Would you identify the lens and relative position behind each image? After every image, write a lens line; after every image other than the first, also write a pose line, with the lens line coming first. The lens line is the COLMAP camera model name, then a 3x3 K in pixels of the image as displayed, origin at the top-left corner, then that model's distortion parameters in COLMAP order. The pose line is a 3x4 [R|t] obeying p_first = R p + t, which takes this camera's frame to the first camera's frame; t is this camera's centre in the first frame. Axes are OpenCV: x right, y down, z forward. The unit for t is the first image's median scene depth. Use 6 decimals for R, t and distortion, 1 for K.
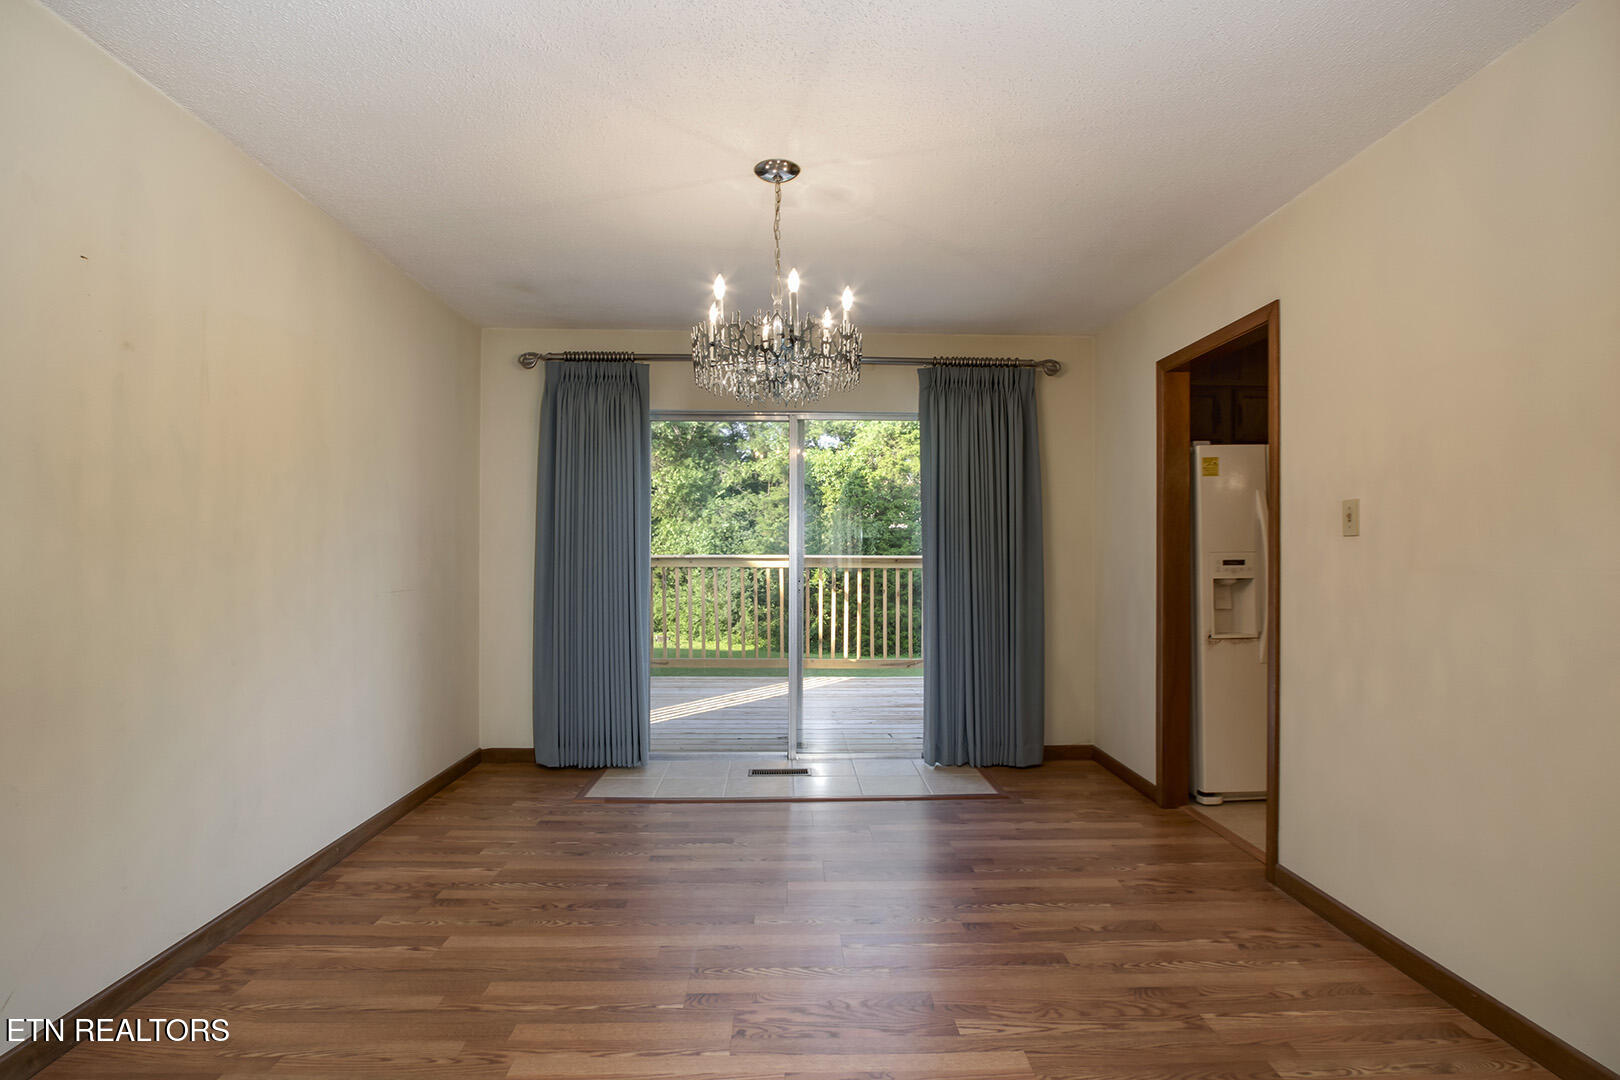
lens RADIAL K [[767.2, 0, 804.0], [0, 767.2, 550.9], [0, 0, 1]] dist [-0.024662, 0.003386]
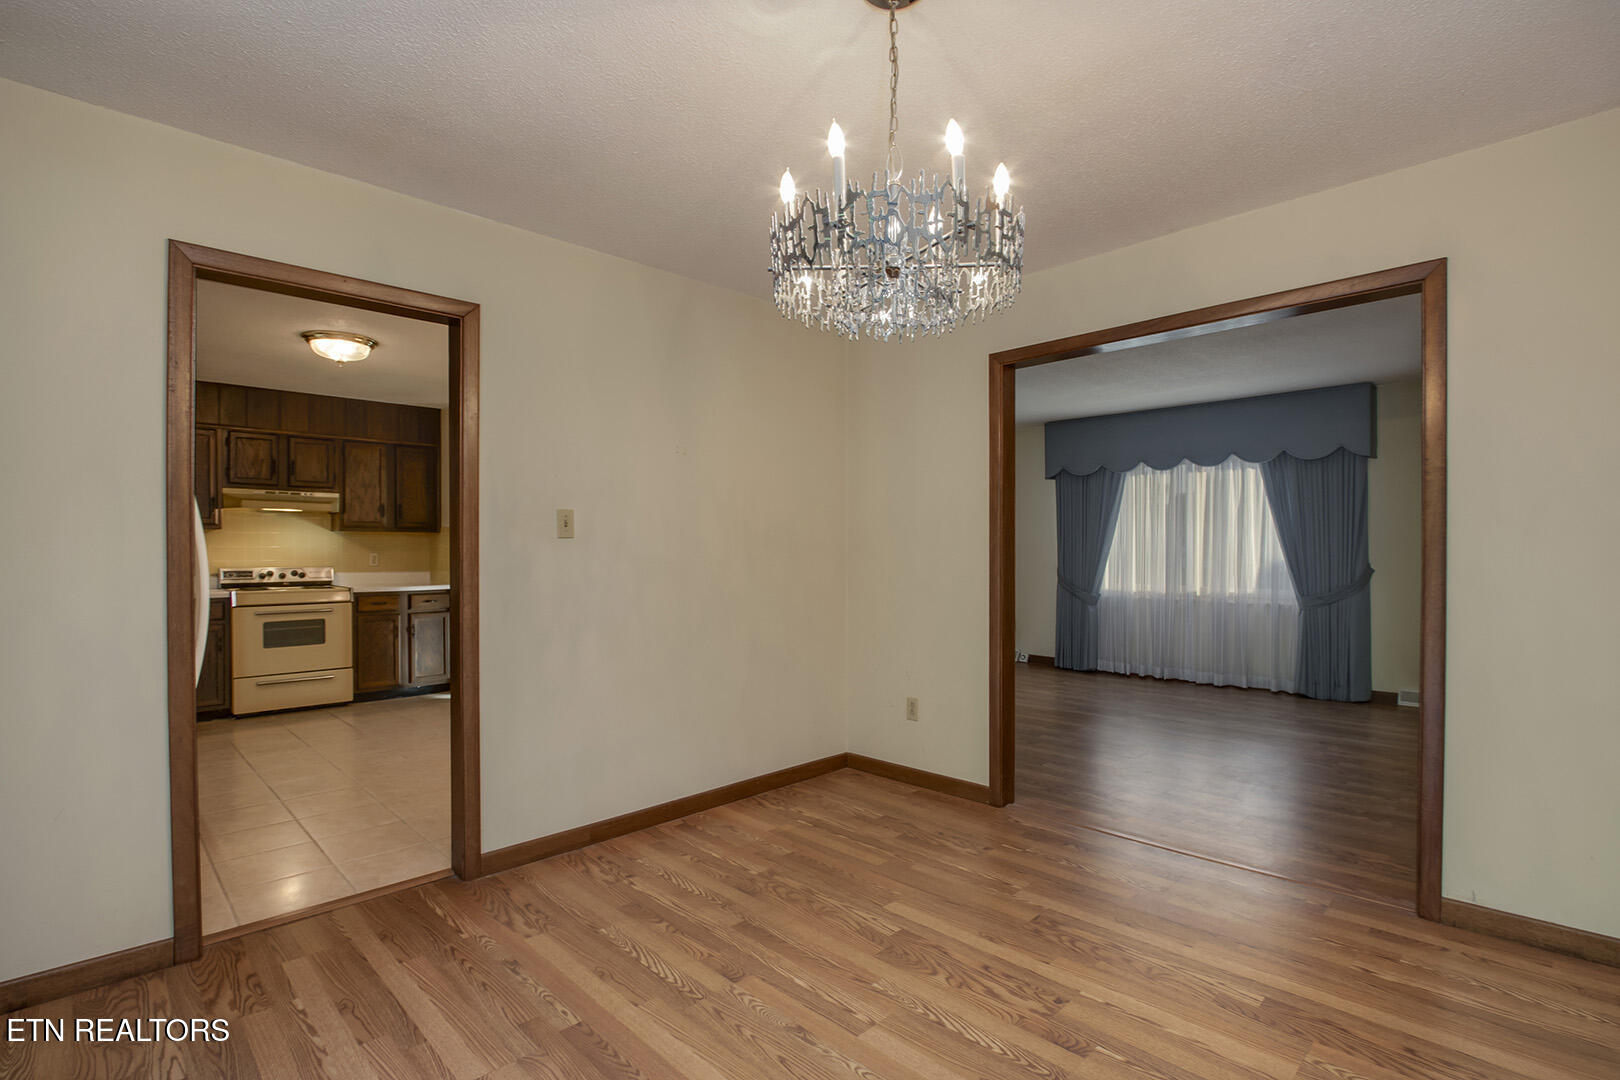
lens RADIAL K [[767.2, 0, 810.8], [0, 767.2, 547.5], [0, 0, 1]] dist [-0.024662, 0.003386]
pose [[-0.685385, -0.001549, 0.728180, -0.339459], [-0.000521, 0.999999, 0.001638, -0.004040], [-0.728181, 0.000743, -0.685384, 1.084918]]
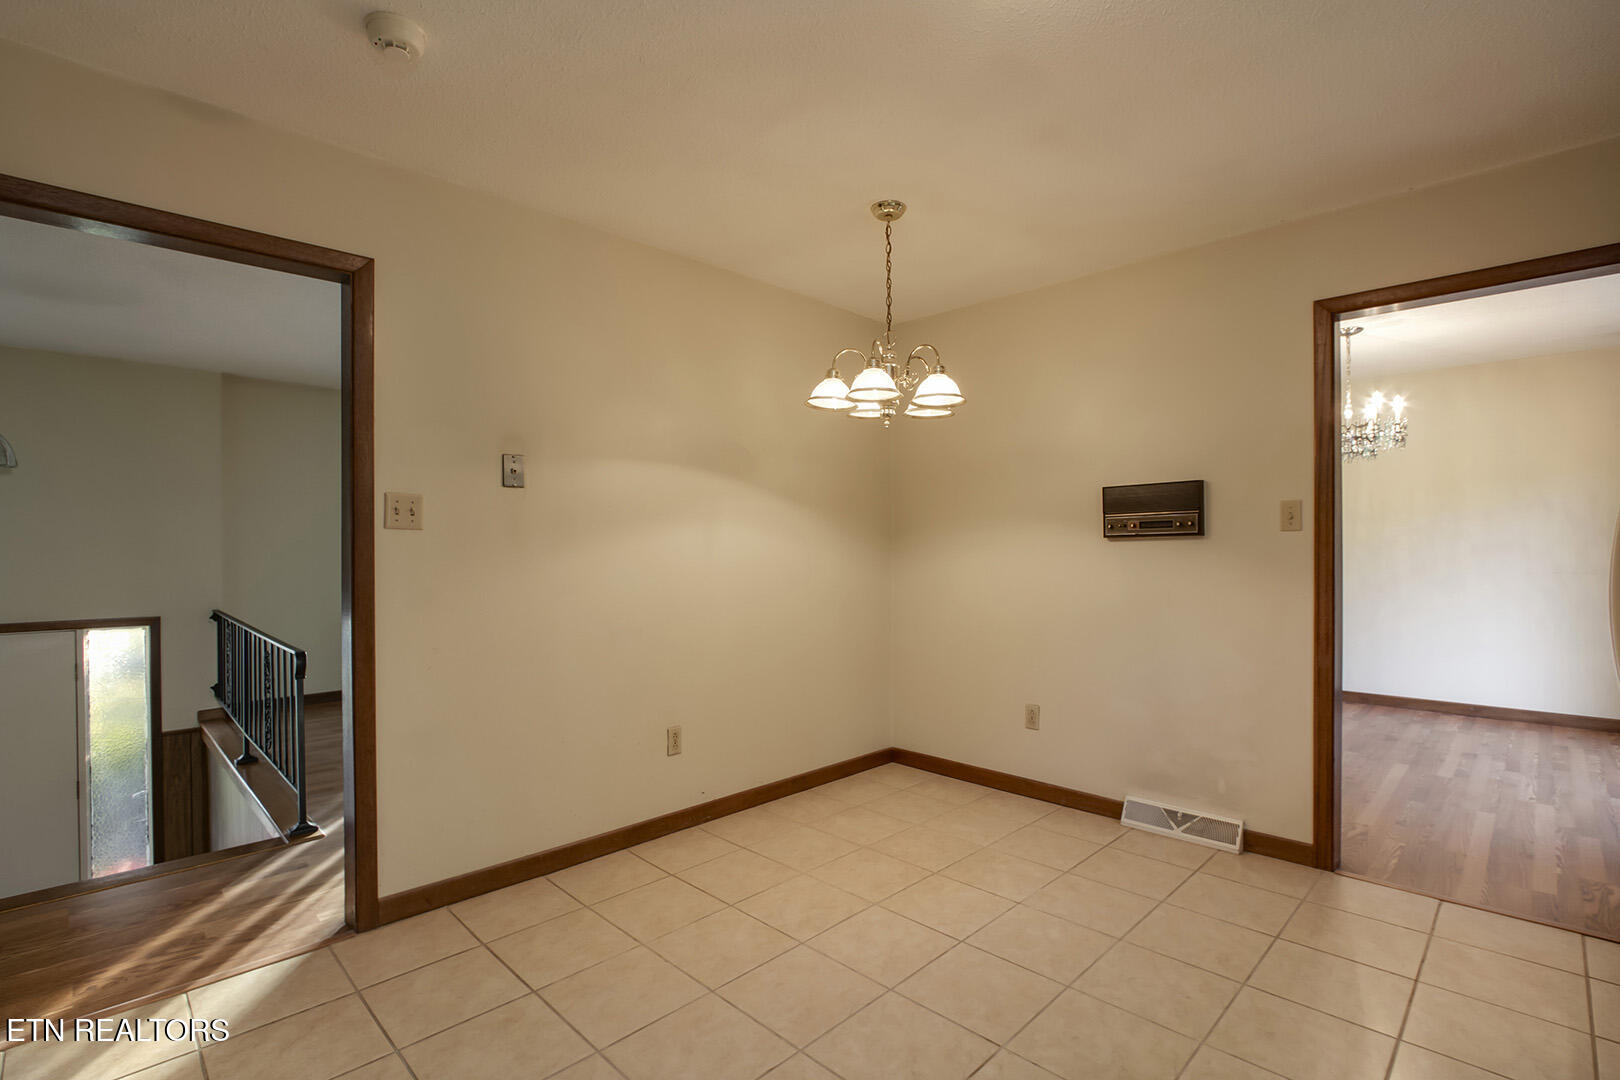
lens RADIAL K [[767.2, 0, 797.5], [0, 767.2, 554.6], [0, 0, 1]] dist [-0.024662, 0.003386]
pose [[-0.720888, 0.004558, -0.693037, 1.473847], [0.000972, 0.999984, 0.005566, 0.005438], [0.693051, 0.003339, -0.720881, 0.986682]]
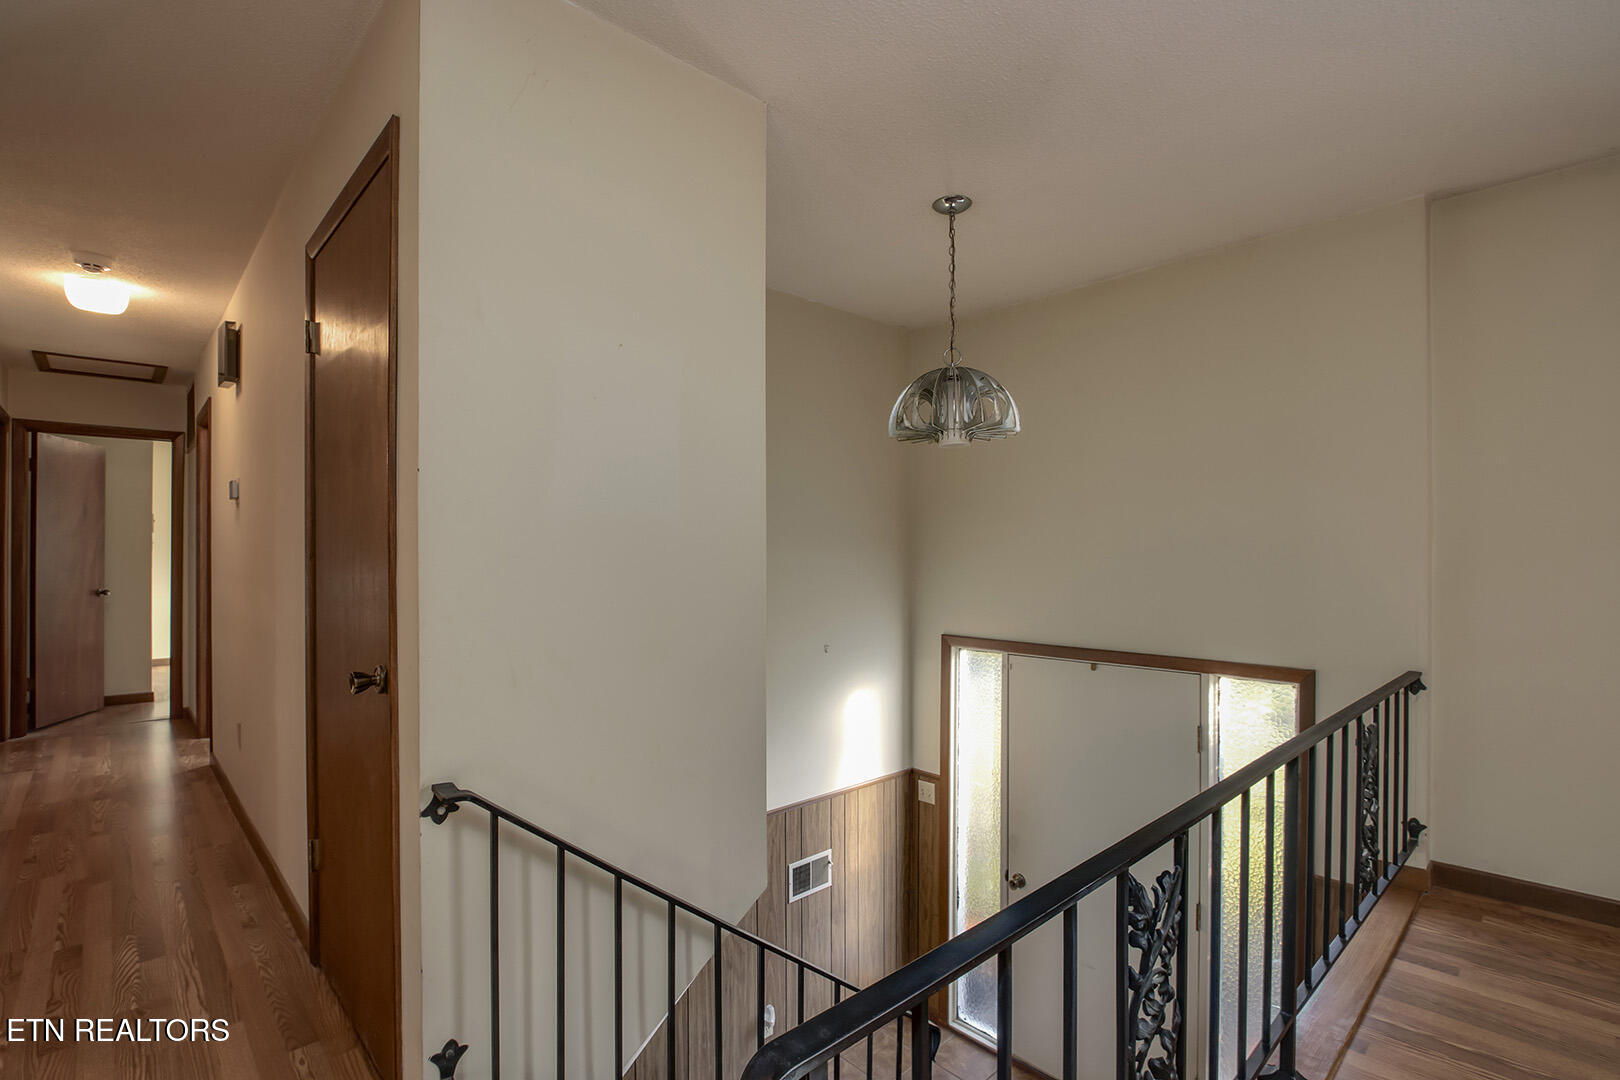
lens RADIAL K [[767.2, 0, 817.3], [0, 767.2, 543.2], [0, 0, 1]] dist [-0.024662, 0.003386]
pose [[-0.665672, 0.002394, 0.746241, 1.107624], [-0.000204, 0.999994, -0.003389, -0.000537], [-0.746245, -0.002408, -0.665667, 0.036410]]
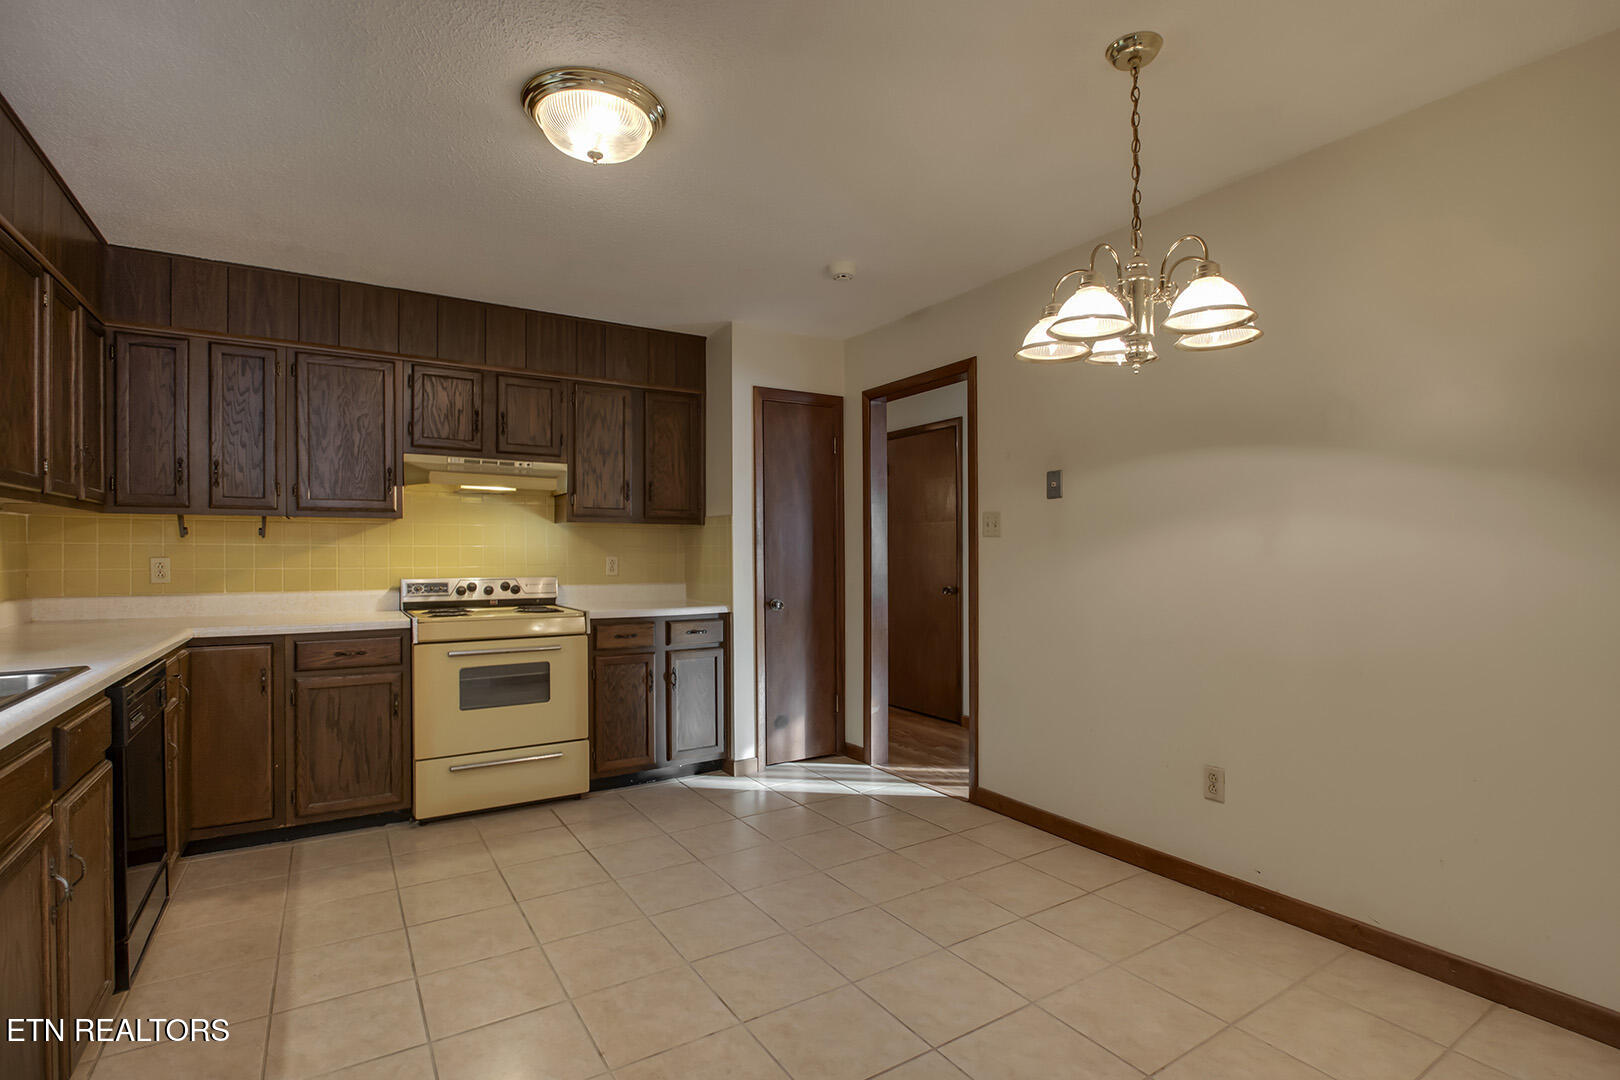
lens RADIAL K [[767.2, 0, 806.5], [0, 767.2, 549.3], [0, 0, 1]] dist [-0.024662, 0.003386]
pose [[-0.510343, 0.000750, 0.859970, 0.518544], [0.000315, 1.000000, -0.000685, 0.003226], [-0.859971, -0.000079, -0.510344, 0.951234]]
